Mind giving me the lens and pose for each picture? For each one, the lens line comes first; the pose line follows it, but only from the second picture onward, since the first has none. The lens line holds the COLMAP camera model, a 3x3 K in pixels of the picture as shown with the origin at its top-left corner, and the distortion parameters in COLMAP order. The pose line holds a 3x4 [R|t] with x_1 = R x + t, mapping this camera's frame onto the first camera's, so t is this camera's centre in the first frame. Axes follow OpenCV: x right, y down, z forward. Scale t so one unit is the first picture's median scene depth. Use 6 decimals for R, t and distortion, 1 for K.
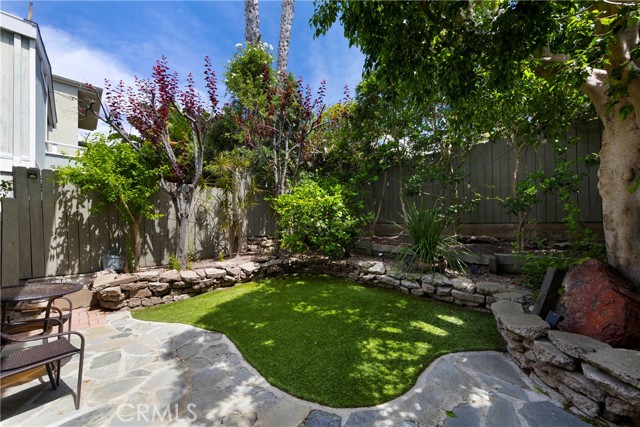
lens RADIAL K [[235.8, 0, 315.7], [0, 235.8, 216.8], [0, 0, 1]] dist [0.009747, -0.000716]
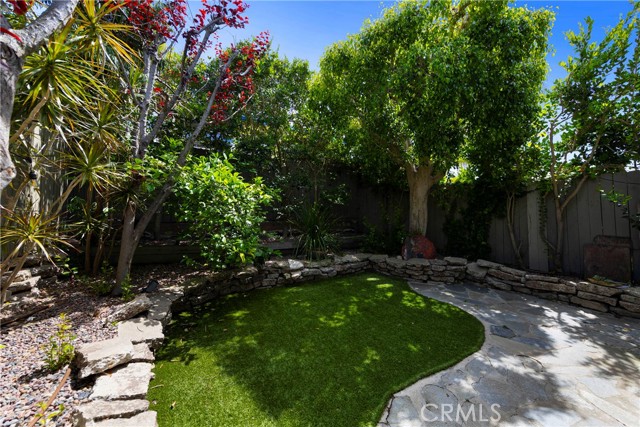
lens RADIAL K [[235.8, 0, 319.2], [0, 235.8, 212.7], [0, 0, 1]] dist [0.009747, -0.000716]
pose [[0.176916, 0.029126, 0.983795, -0.798470], [-0.005950, 0.999575, -0.028523, 0.031111], [-0.984208, -0.000808, 0.177014, 0.828754]]
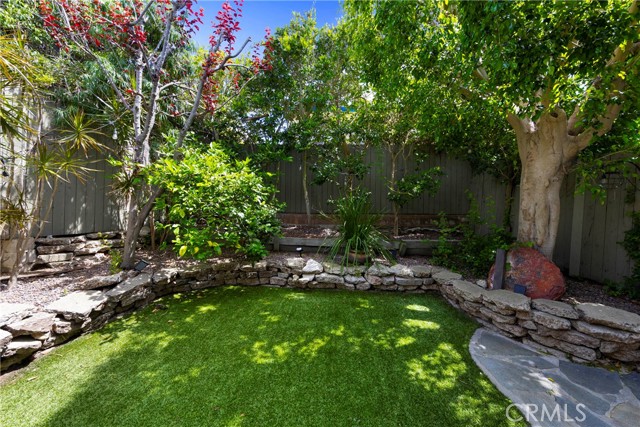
lens RADIAL K [[235.8, 0, 321.1], [0, 235.8, 212.5], [0, 0, 1]] dist [0.009747, -0.000716]
pose [[0.713992, 0.014913, 0.699995, -0.345294], [-0.034716, 0.999297, 0.014121, 0.016138], [-0.699293, -0.034383, 0.714008, 0.444562]]
